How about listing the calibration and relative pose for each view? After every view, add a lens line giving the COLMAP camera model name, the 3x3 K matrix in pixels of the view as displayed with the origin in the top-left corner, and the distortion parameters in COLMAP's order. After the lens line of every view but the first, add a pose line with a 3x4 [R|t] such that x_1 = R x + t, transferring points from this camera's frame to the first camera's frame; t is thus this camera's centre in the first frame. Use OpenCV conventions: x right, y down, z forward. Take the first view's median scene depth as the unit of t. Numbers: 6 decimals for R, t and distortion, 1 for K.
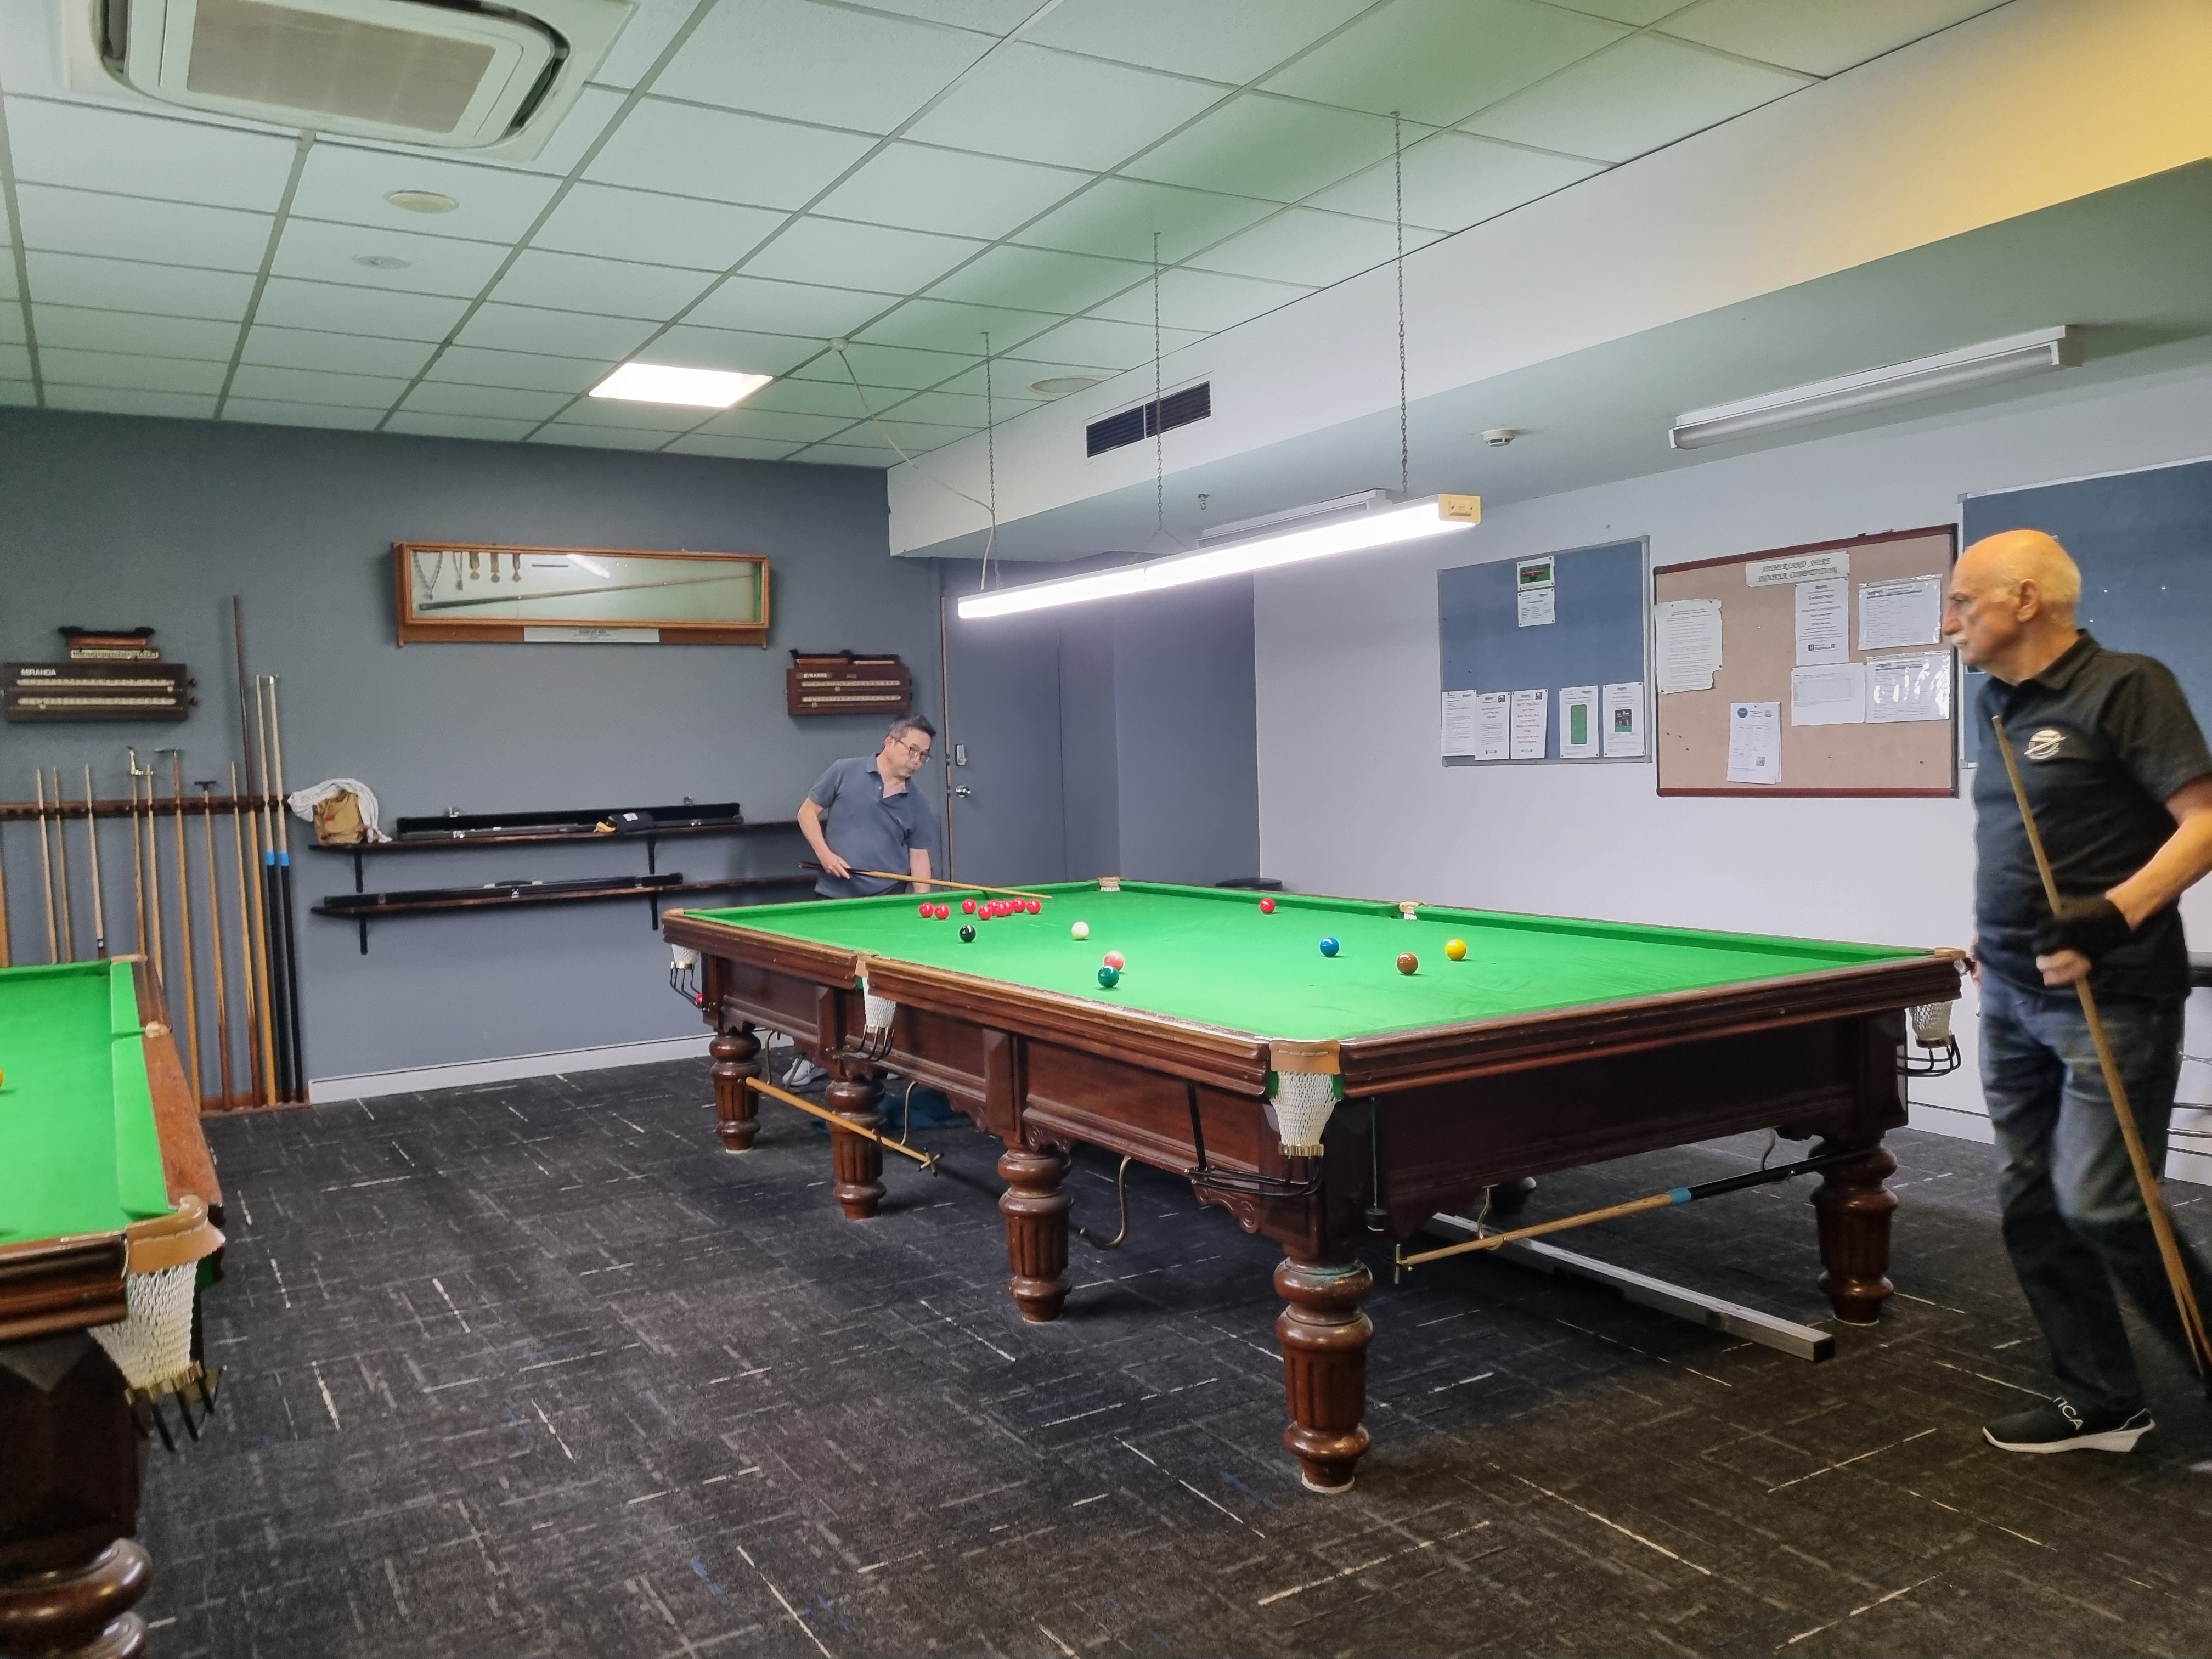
lens RADIAL K [[1665.4, 0, 1098.1], [0, 1665.4, 796.1], [0, 0, 1]] dist [0.077335, -0.066803]
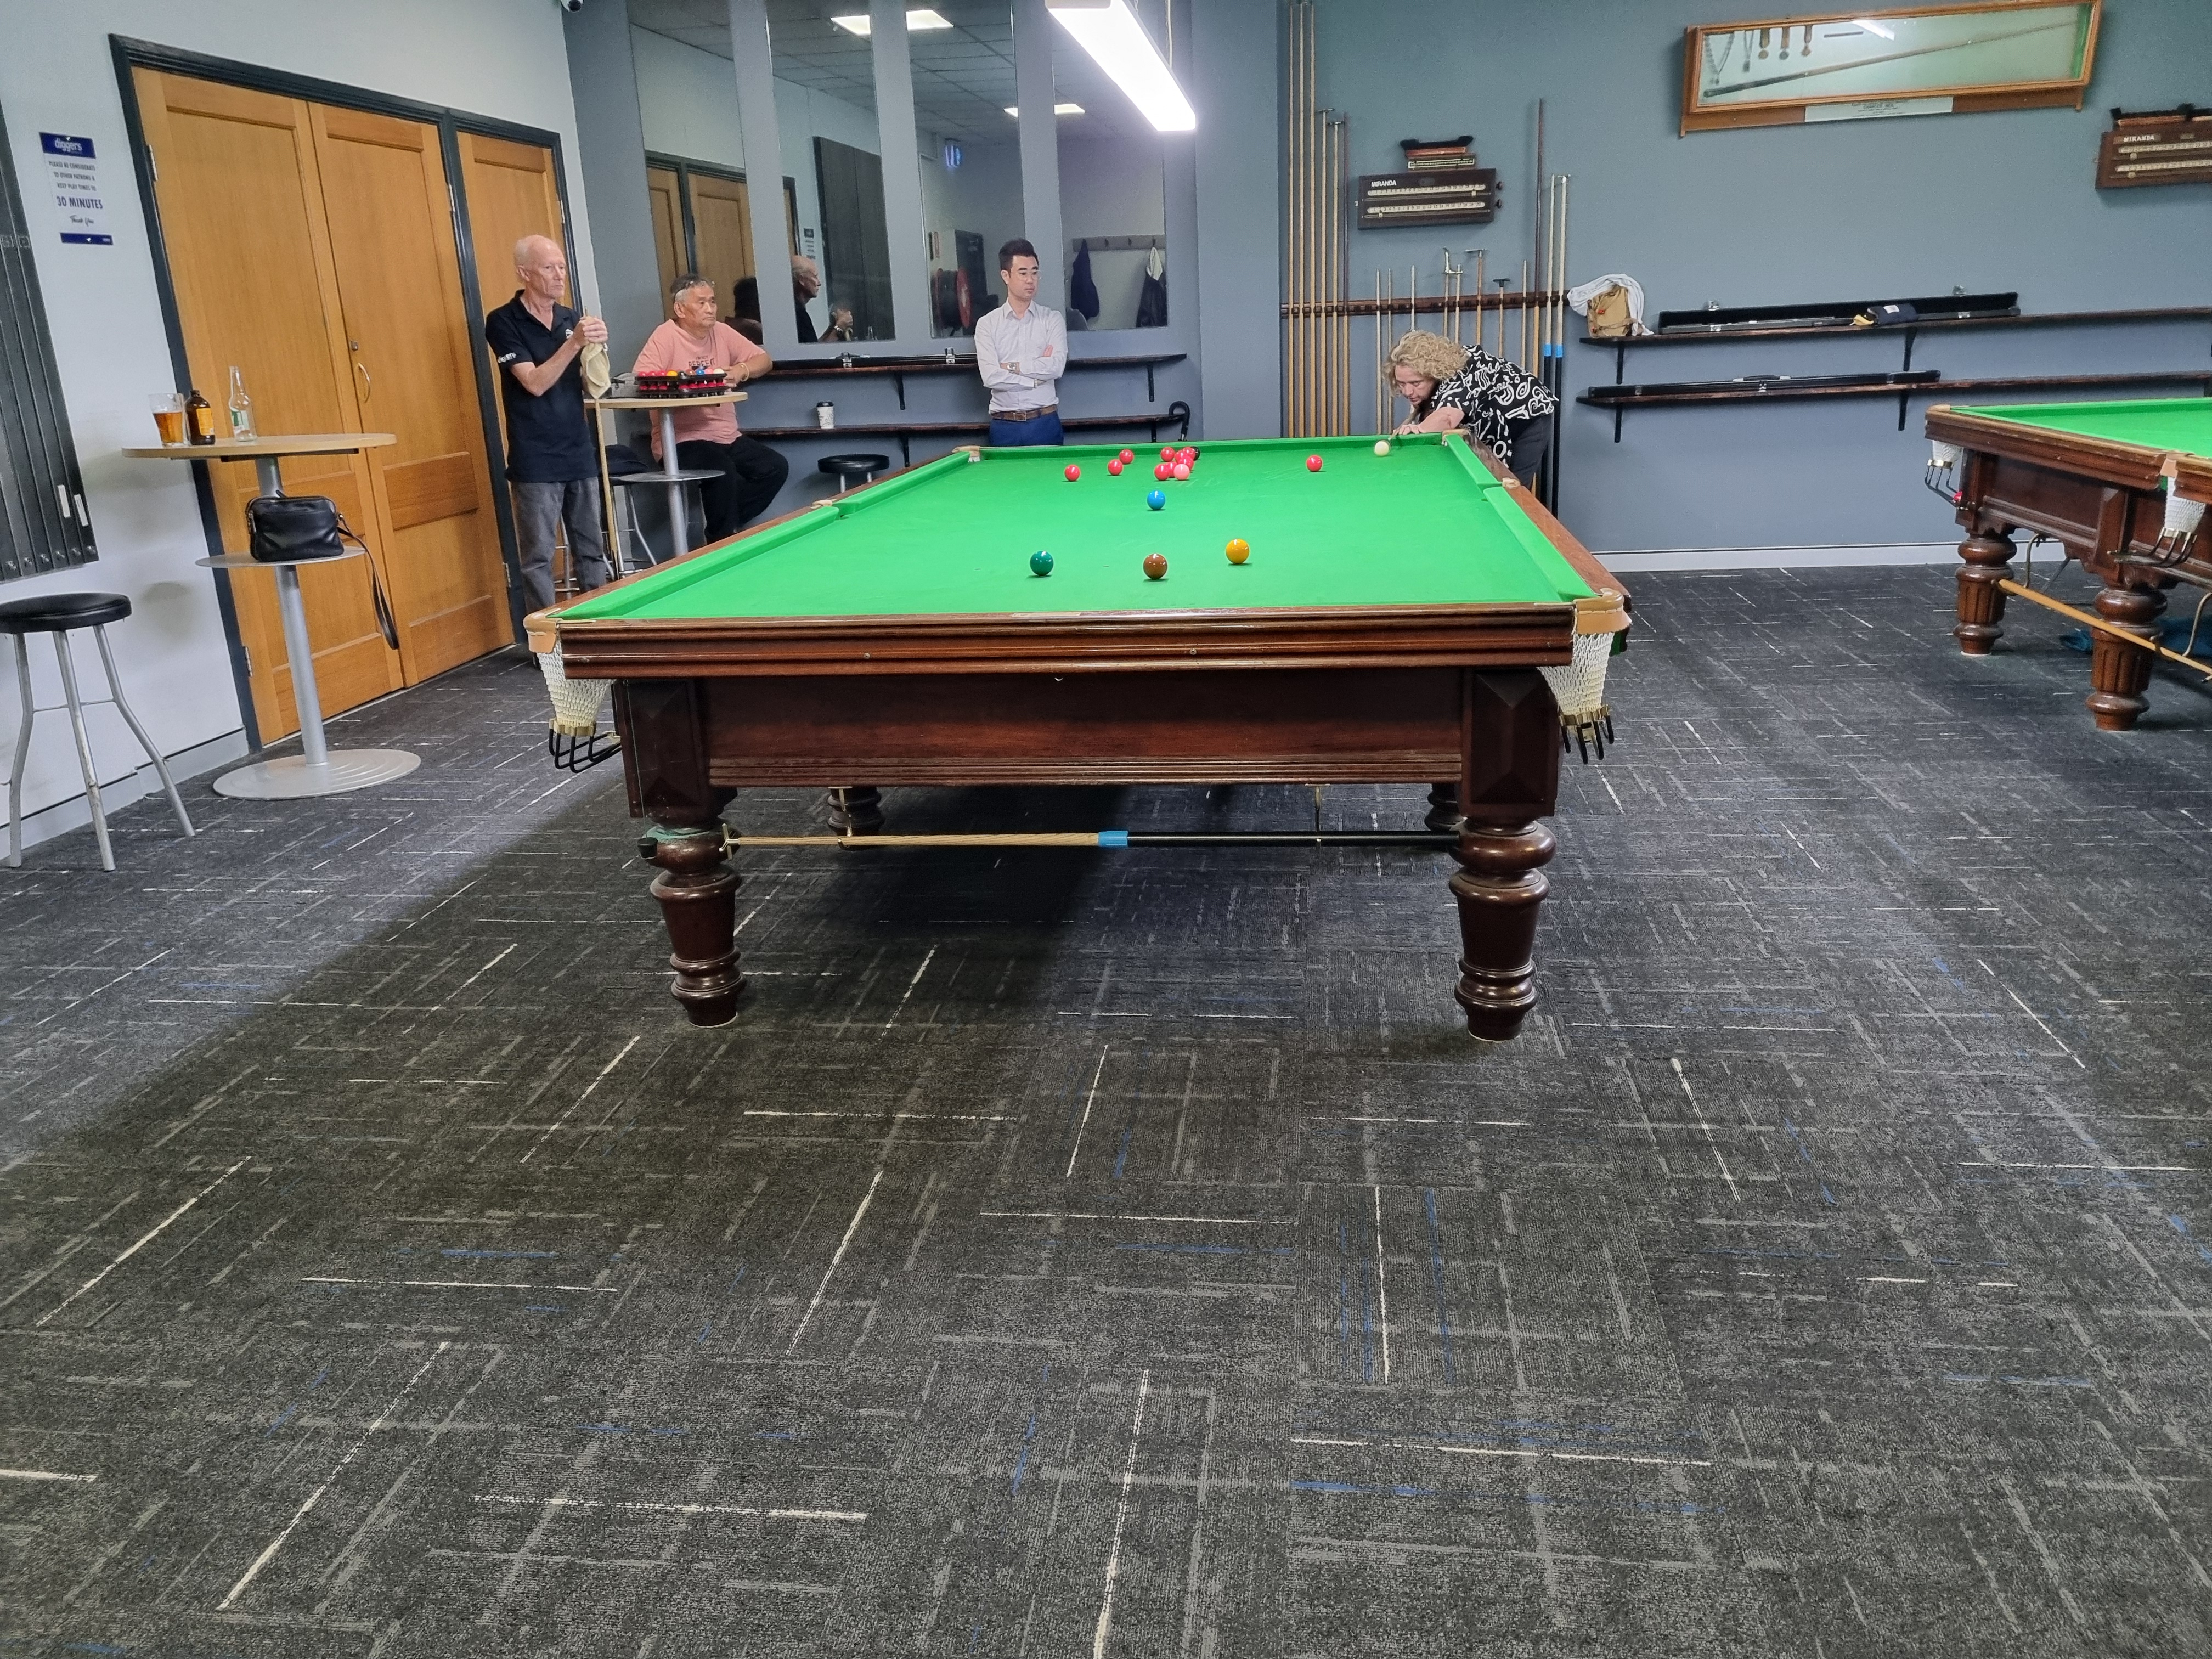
lens RADIAL K [[1665.4, 0, 1098.1], [0, 1665.4, 796.1], [0, 0, 1]] dist [0.077335, -0.066803]
pose [[0.783601, 0.172046, -0.596967, -0.009006], [0.004987, 0.959118, 0.282963, 0.005183], [0.621245, -0.224707, 0.750708, -0.144442]]
